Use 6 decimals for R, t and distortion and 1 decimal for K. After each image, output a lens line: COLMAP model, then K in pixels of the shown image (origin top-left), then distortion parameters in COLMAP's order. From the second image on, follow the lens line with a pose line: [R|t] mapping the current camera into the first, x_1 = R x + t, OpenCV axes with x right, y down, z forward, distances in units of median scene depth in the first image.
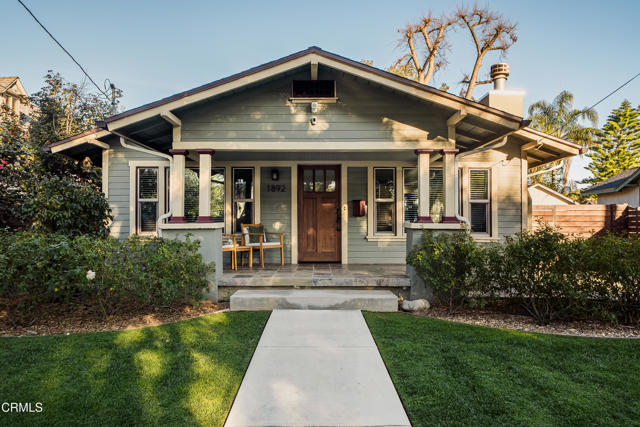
lens RADIAL K [[438.6, 0, 320.9], [0, 438.6, 224.2], [0, 0, 1]] dist [-0.001273, 0.000142]
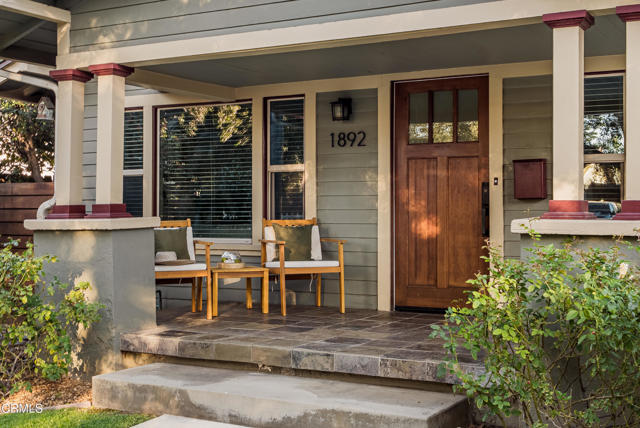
lens RADIAL K [[905.4, 0, 320.0], [0, 905.4, 214.0], [0, 0, 1]] dist [0.011094, 0.013275]
pose [[0.869922, 0.001008, -0.493189, 0.327957], [-0.000749, 0.999999, 0.000724, -0.006558], [0.493189, -0.000260, 0.869922, 0.188059]]
